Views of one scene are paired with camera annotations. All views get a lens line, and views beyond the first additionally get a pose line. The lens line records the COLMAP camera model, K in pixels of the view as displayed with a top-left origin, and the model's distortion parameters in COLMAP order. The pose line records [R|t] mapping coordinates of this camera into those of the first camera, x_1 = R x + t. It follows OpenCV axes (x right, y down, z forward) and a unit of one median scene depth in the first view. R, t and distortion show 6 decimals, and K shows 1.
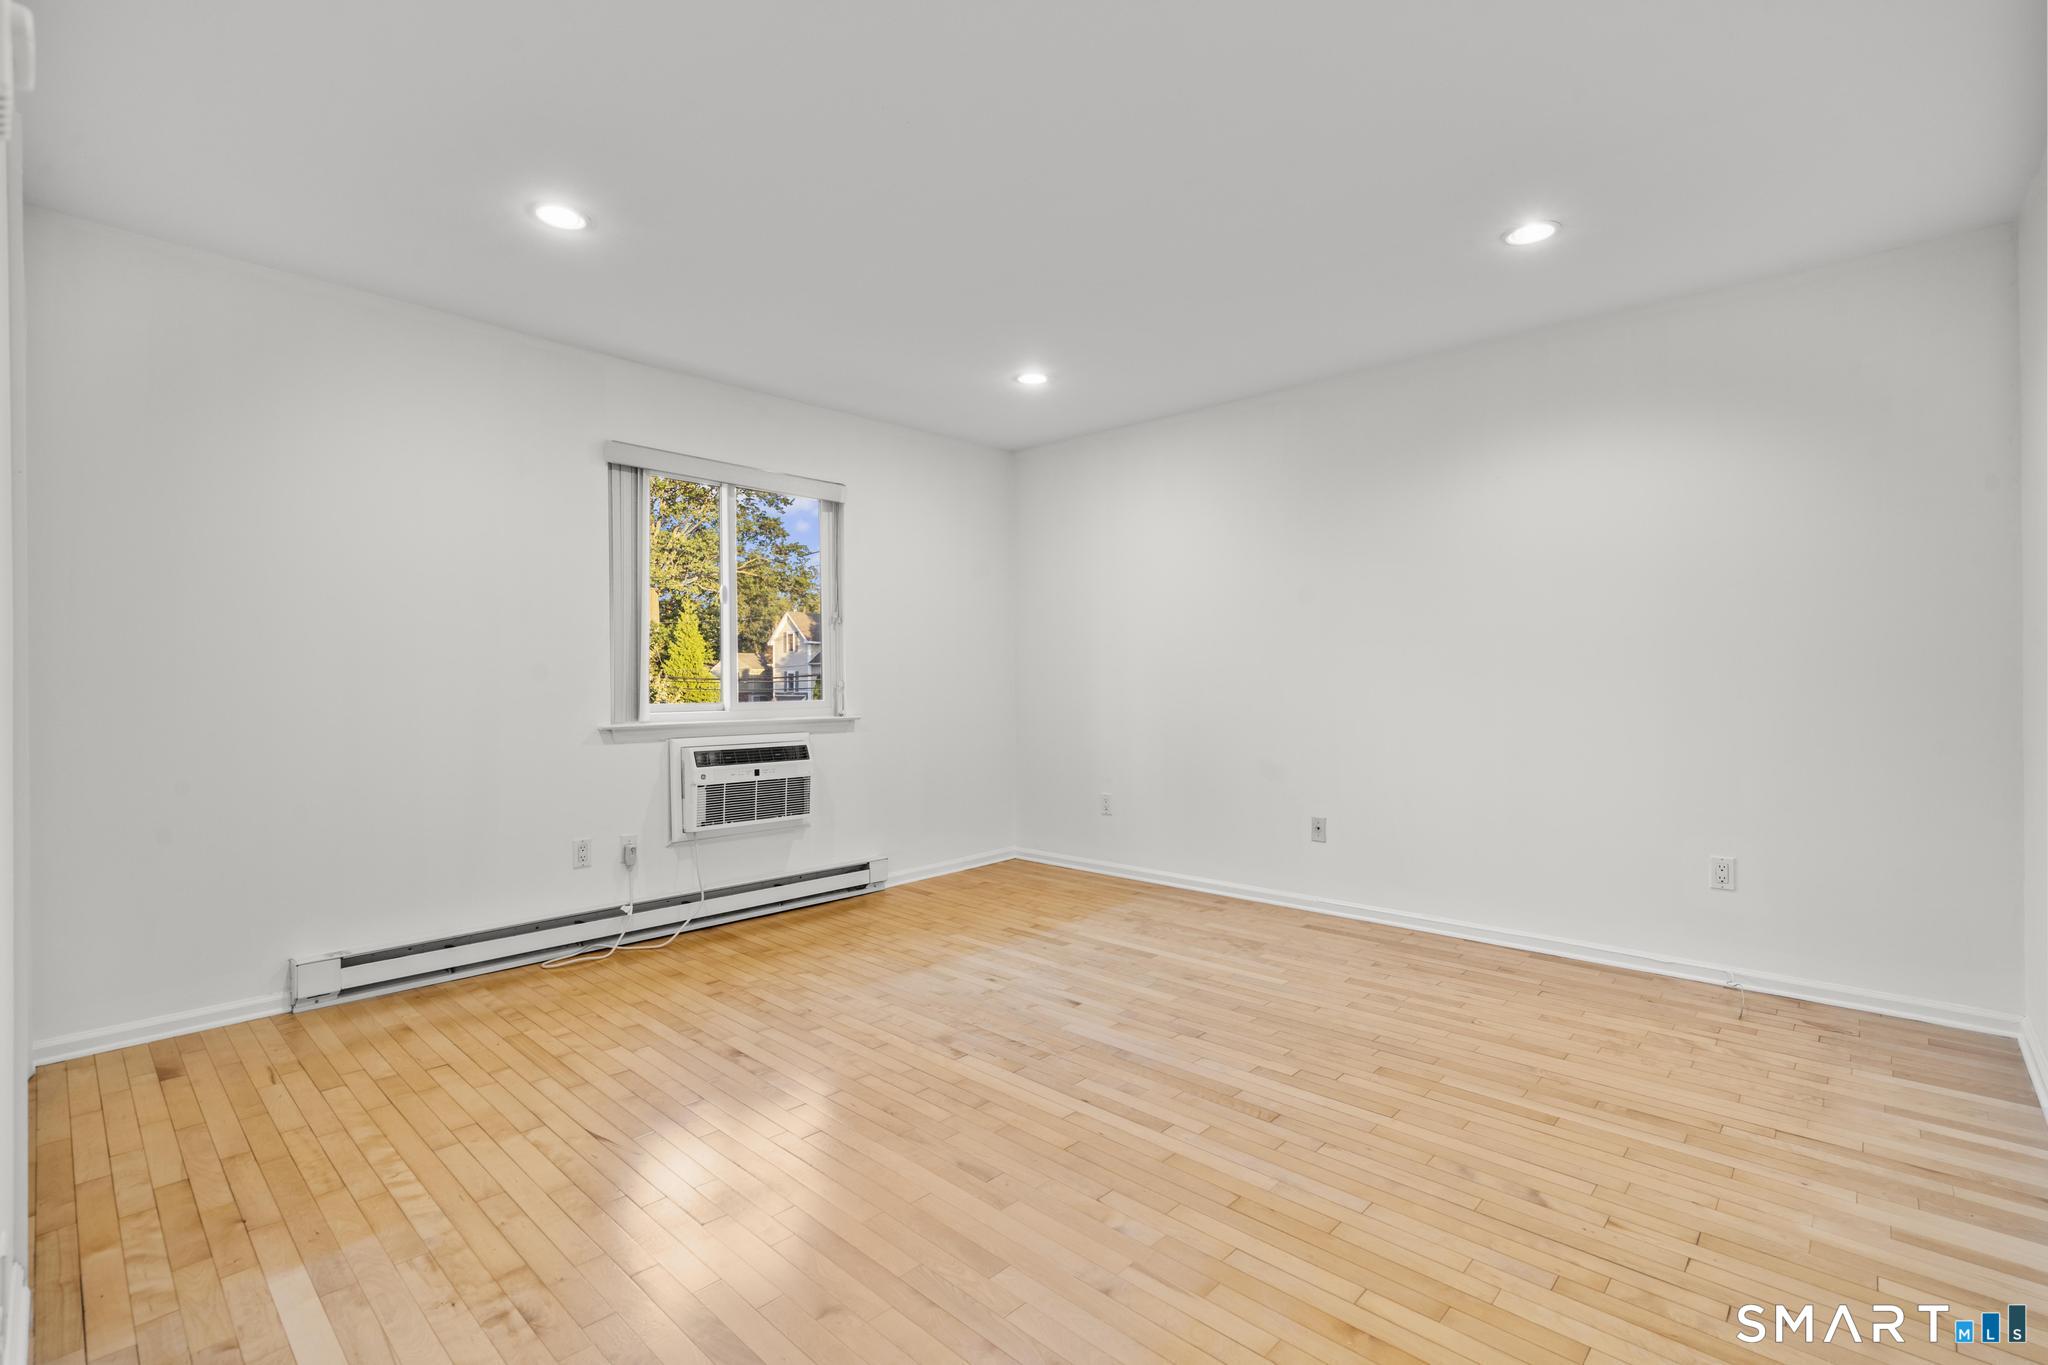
lens RADIAL K [[918.8, 0, 1021.1], [0, 918.8, 674.9], [0, 0, 1]] dist [0.002756, 0.000496]
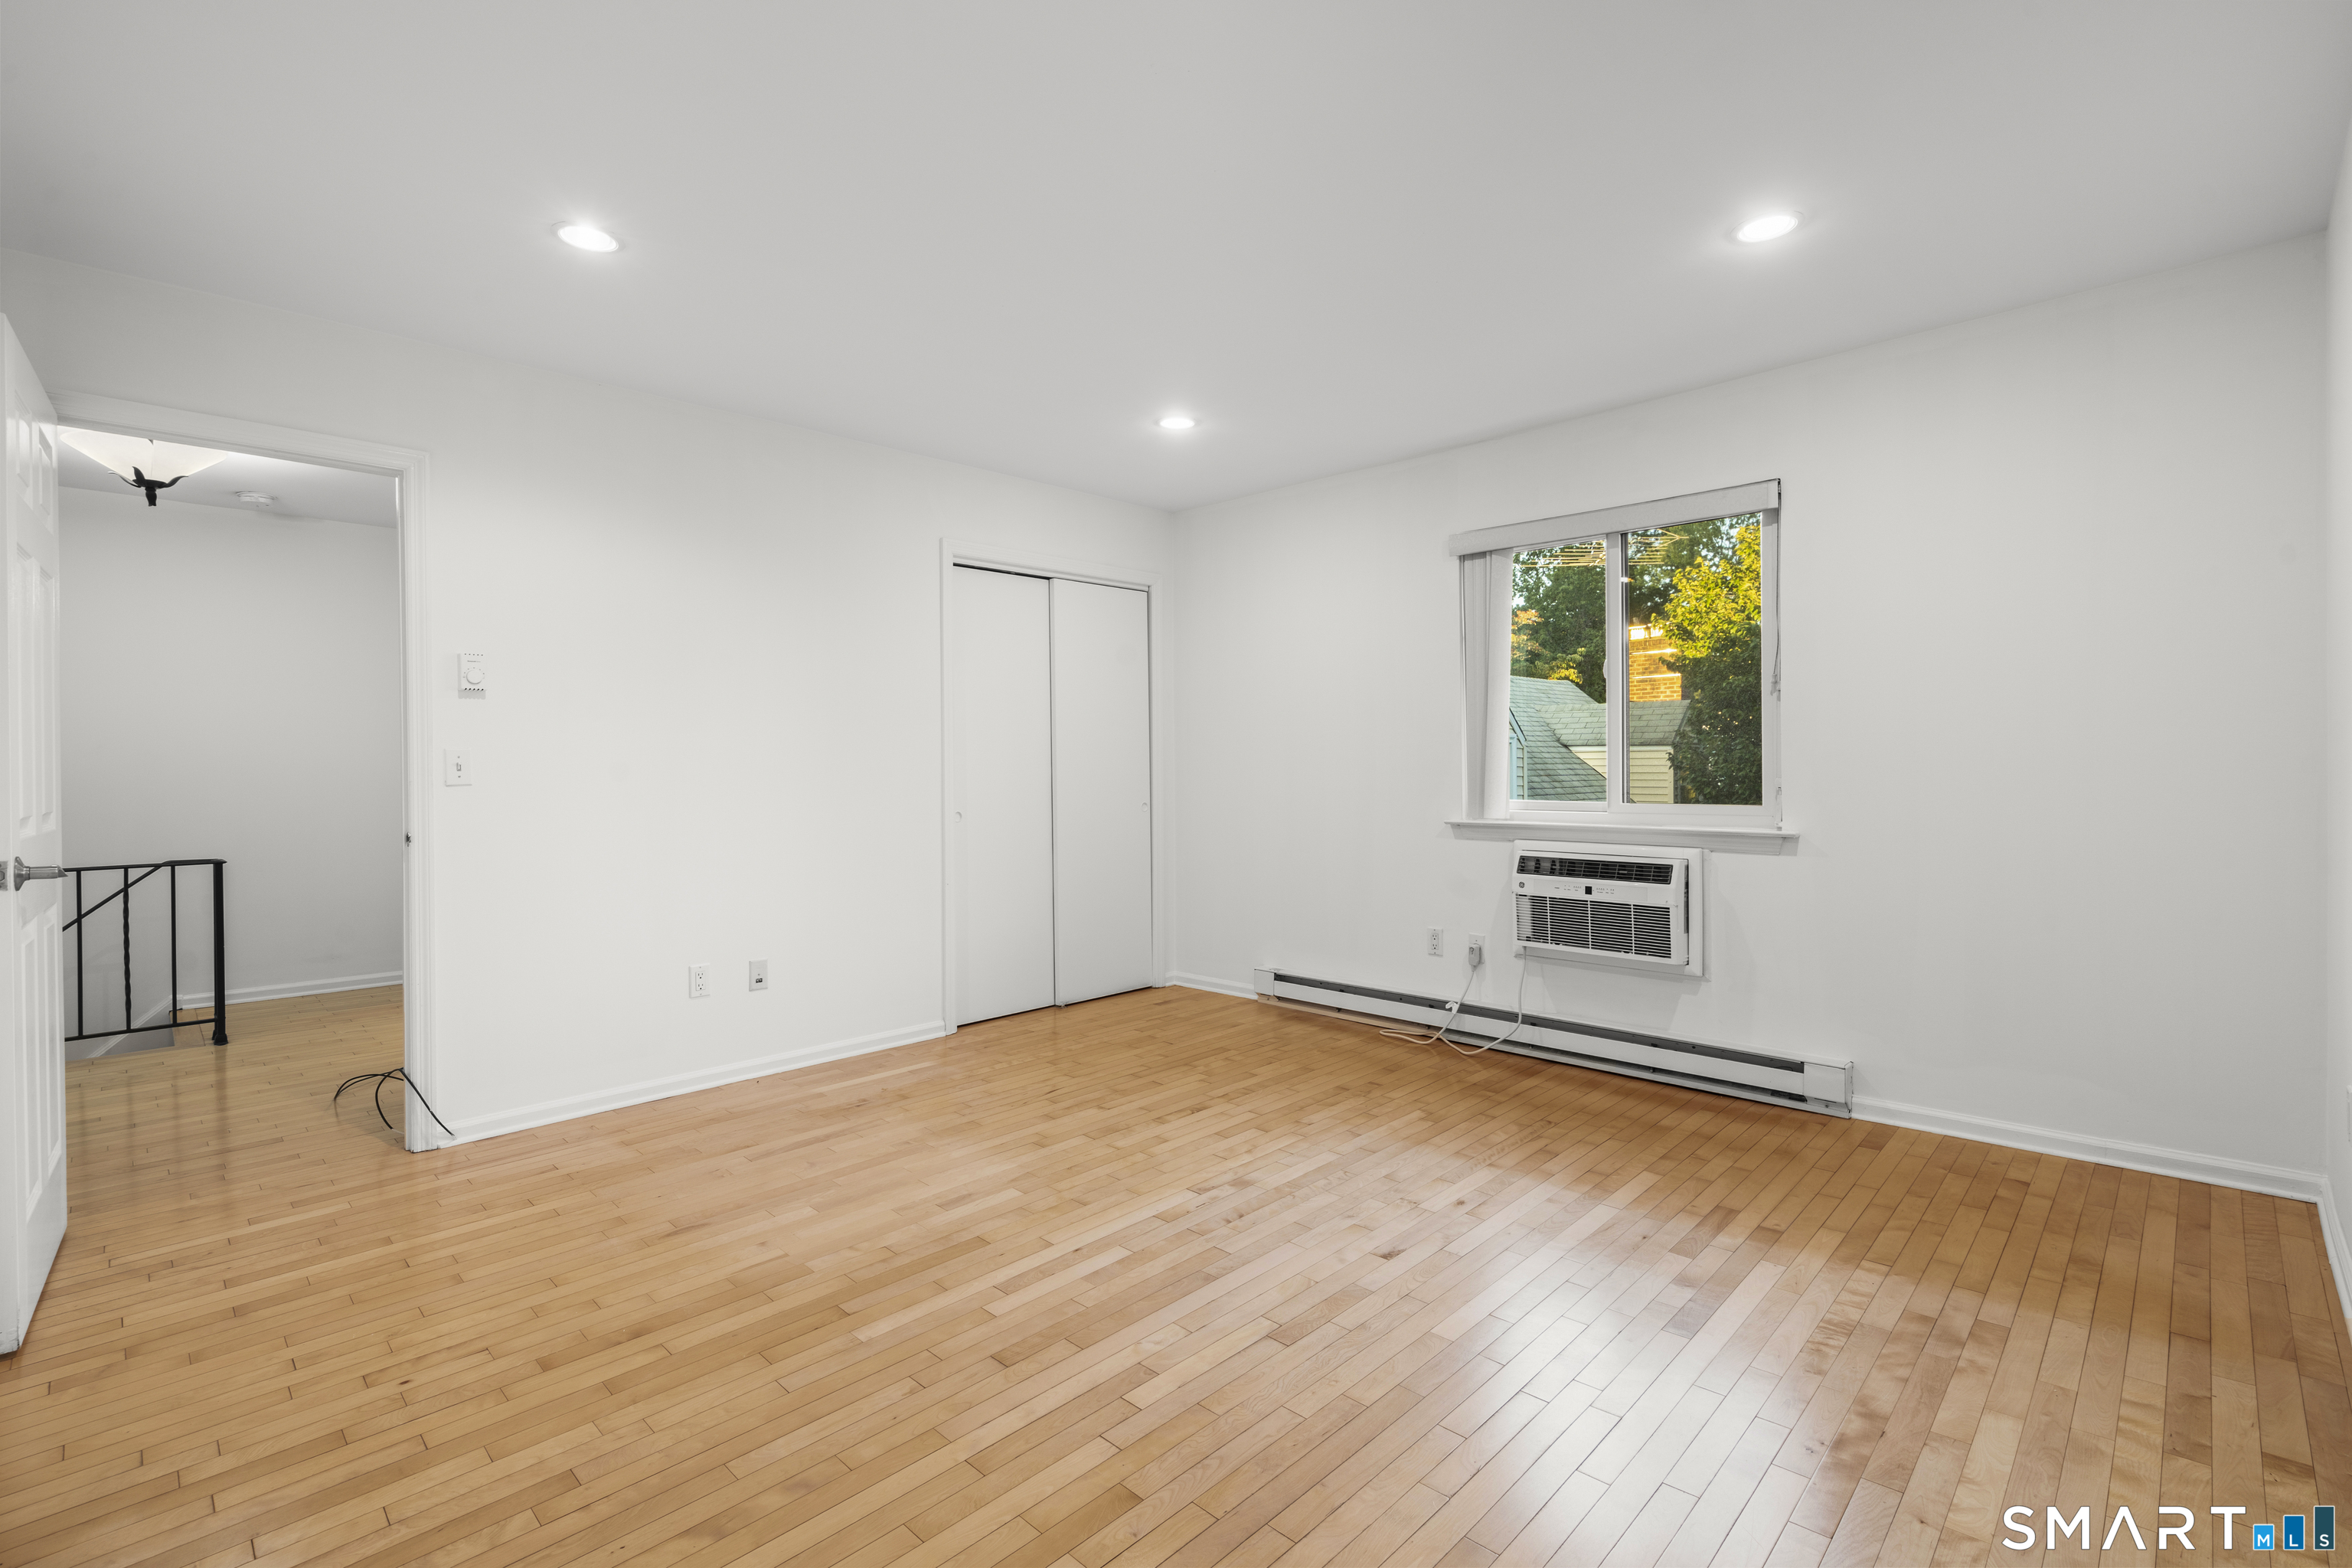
lens RADIAL K [[1055.2, 0, 1175.2], [0, 1055.2, 777.4], [0, 0, 1]] dist [0.002756, 0.000496]
pose [[-0.017951, 0.012245, -0.999764, 0.678502], [0.011738, 0.999859, 0.012036, -0.008732], [0.999770, -0.011519, -0.018093, 0.689441]]
